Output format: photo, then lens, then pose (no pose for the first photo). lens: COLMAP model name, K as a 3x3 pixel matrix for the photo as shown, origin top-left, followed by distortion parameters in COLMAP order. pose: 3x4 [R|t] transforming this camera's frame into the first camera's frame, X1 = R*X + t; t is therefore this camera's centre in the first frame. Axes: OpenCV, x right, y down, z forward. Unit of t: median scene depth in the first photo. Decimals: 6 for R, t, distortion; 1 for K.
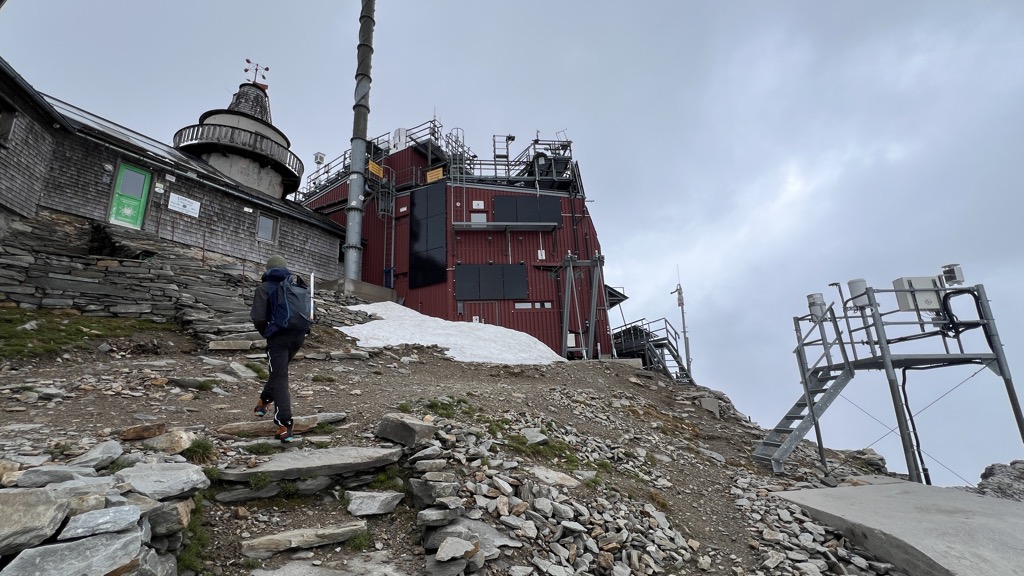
lens RADIAL K [[417.6, 0, 512.0], [0, 417.6, 288.0], [0, 0, 1]] dist [0.000309, -0.000075]
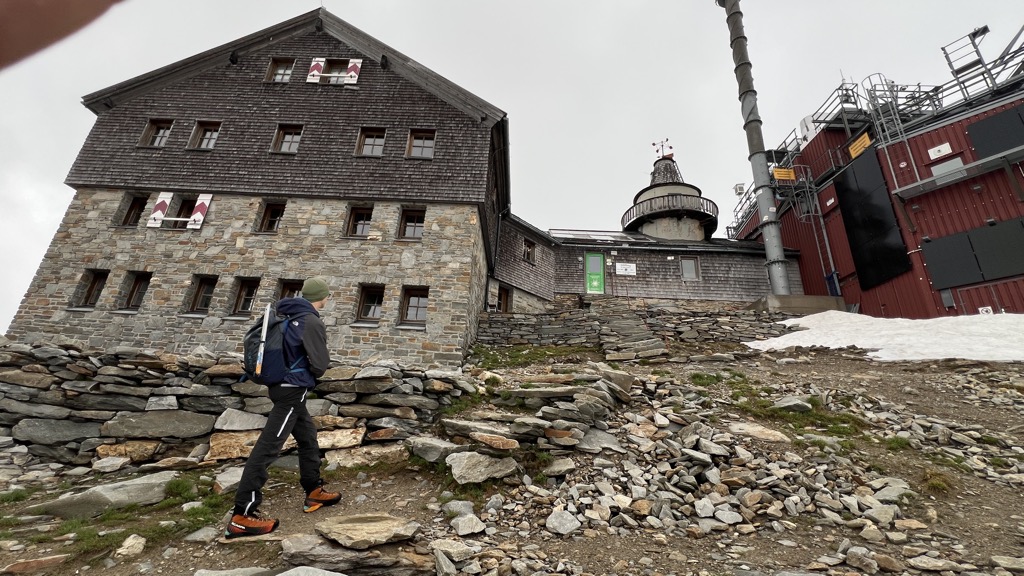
lens RADIAL K [[417.6, 0, 512.0], [0, 417.6, 288.0], [0, 0, 1]] dist [0.000309, -0.000075]
pose [[0.447882, -0.244211, -0.860095, 0.147757], [0.150686, 0.968832, -0.196617, 0.053897], [0.881303, -0.041544, 0.470721, 0.030847]]
